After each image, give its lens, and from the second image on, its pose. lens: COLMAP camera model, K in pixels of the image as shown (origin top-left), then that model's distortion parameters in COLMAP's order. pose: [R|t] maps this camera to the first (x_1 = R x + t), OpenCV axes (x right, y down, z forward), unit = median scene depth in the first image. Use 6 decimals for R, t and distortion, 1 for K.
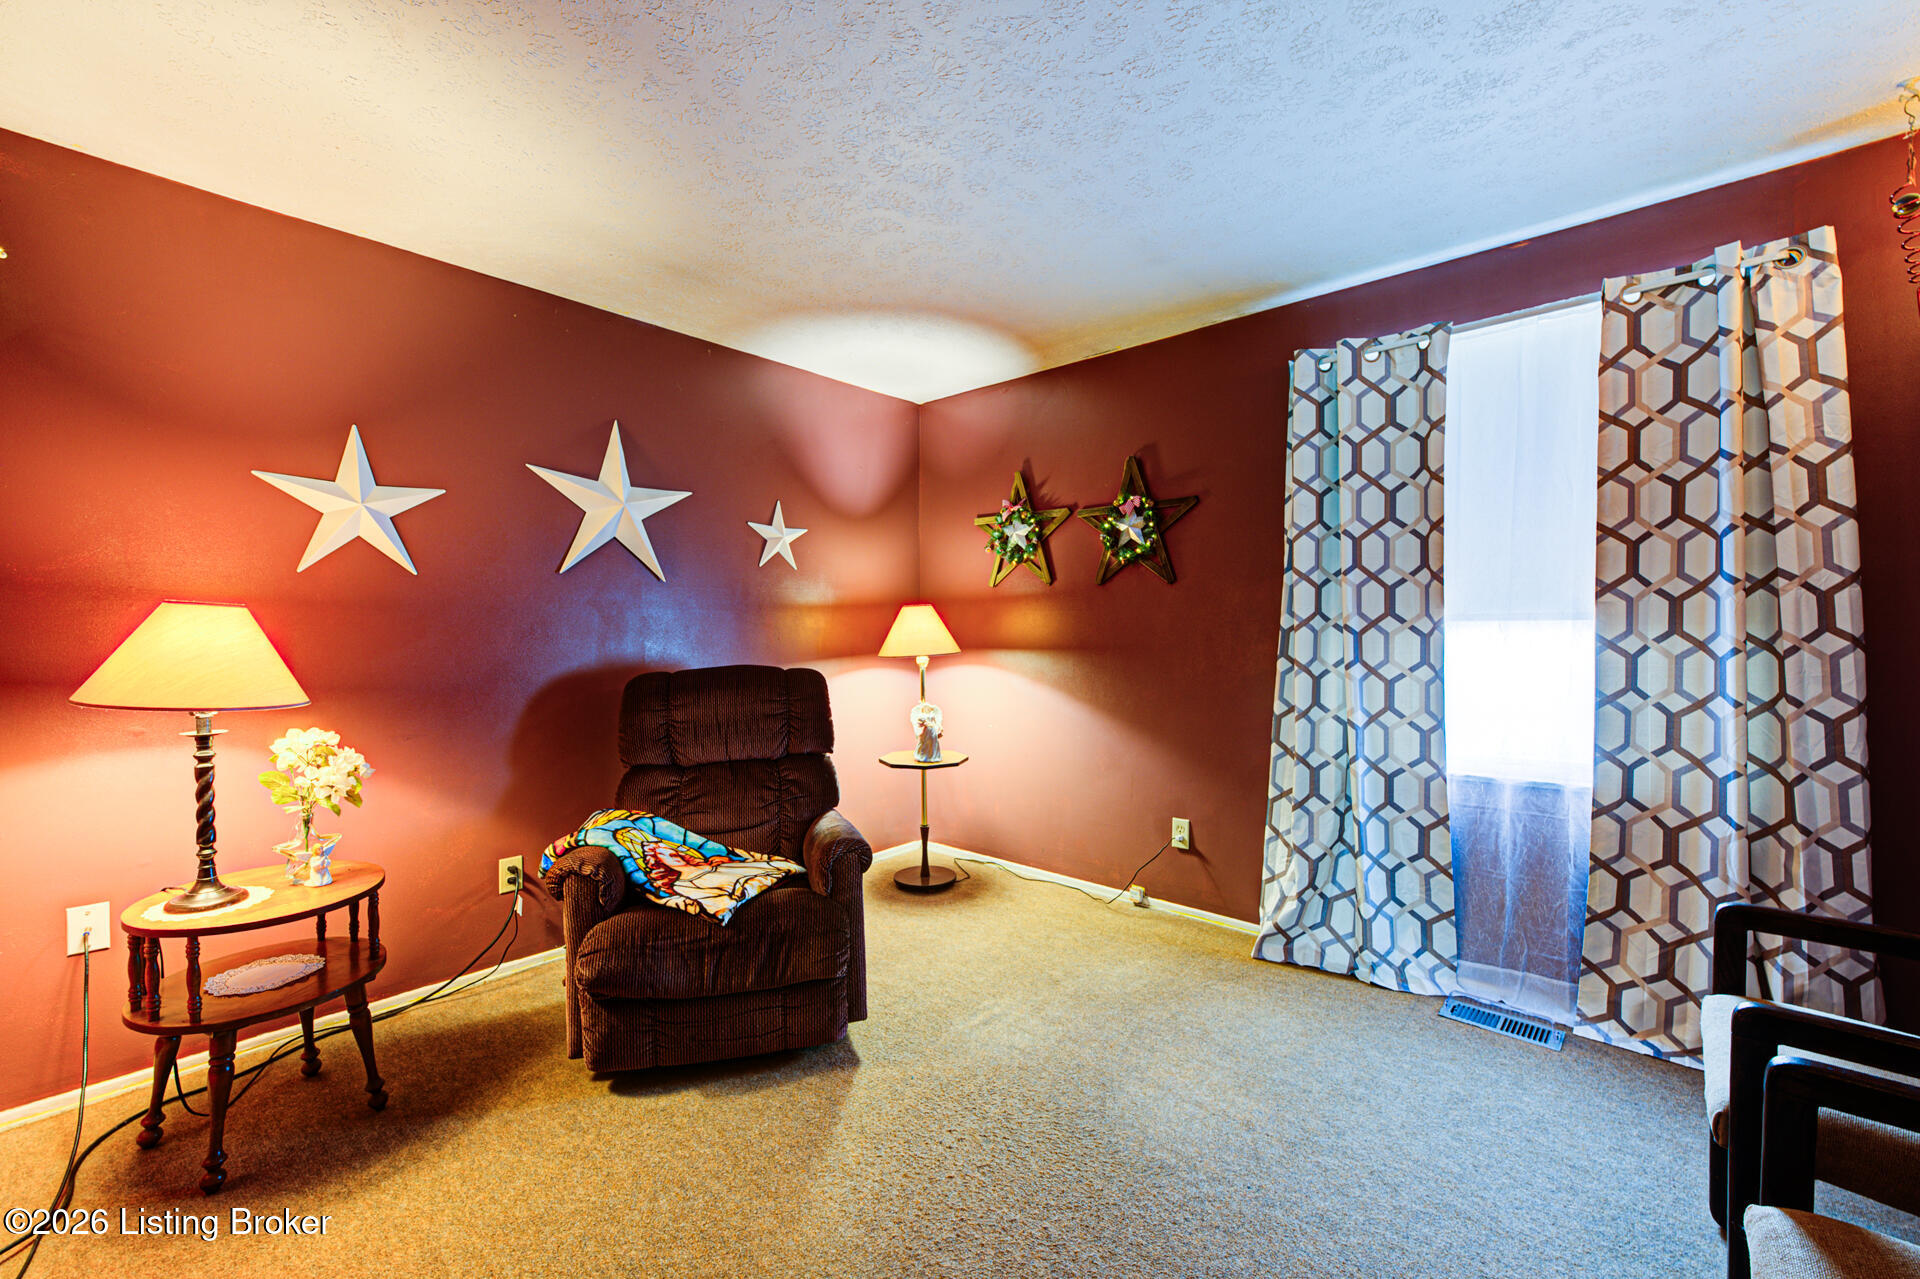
lens RADIAL K [[757.0, 0, 962.4], [0, 757.0, 642.1], [0, 0, 1]] dist [-0.004229, -0.000042]
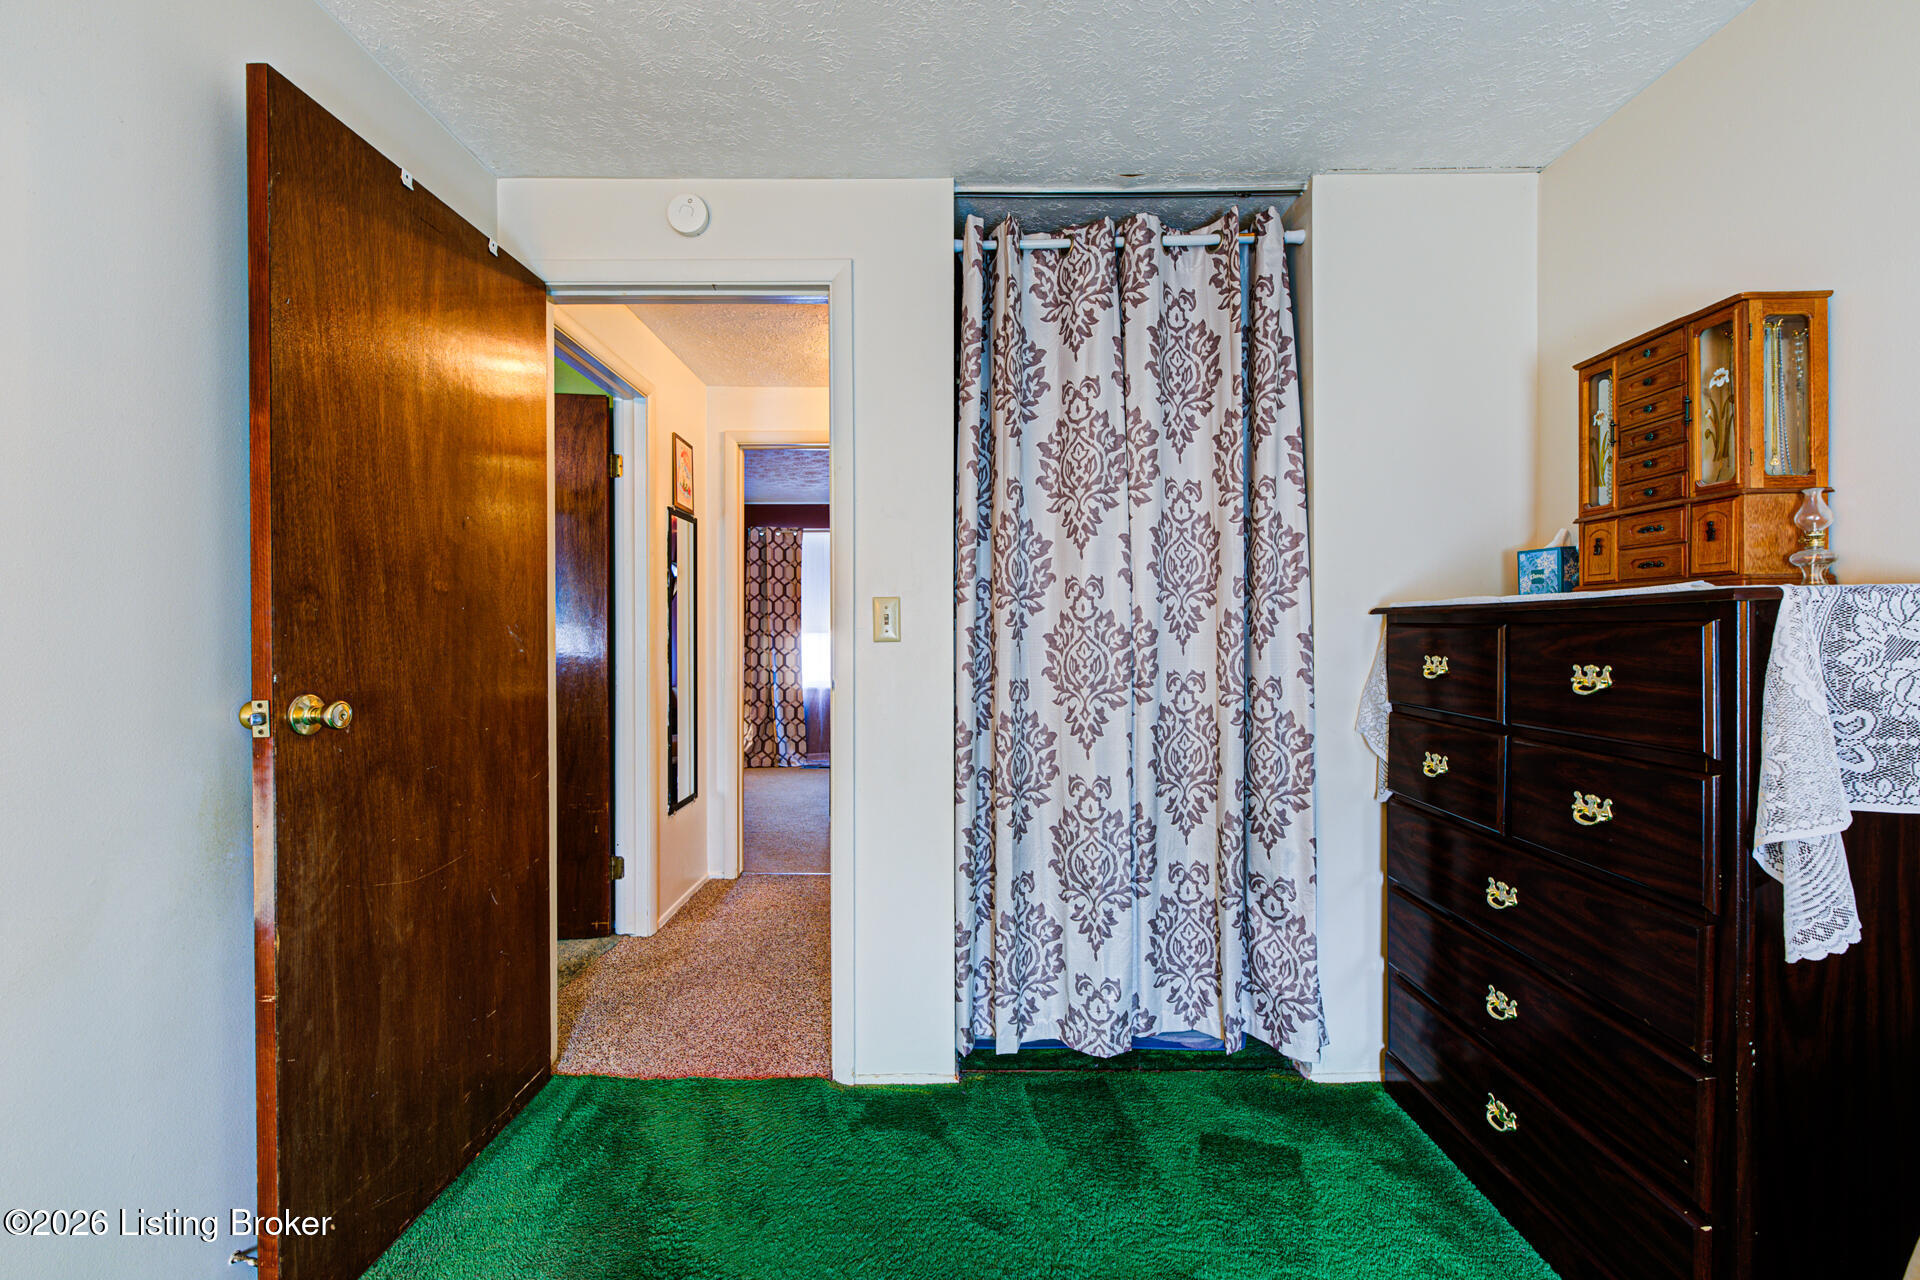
lens RADIAL K [[757.0, 0, 956.1], [0, 757.0, 636.3], [0, 0, 1]] dist [-0.004229, -0.000042]
pose [[0.734124, -0.003039, 0.679008, -0.829131], [0.004922, 0.999988, -0.000846, -0.008752], [-0.678997, 0.003963, 0.734130, -1.416445]]
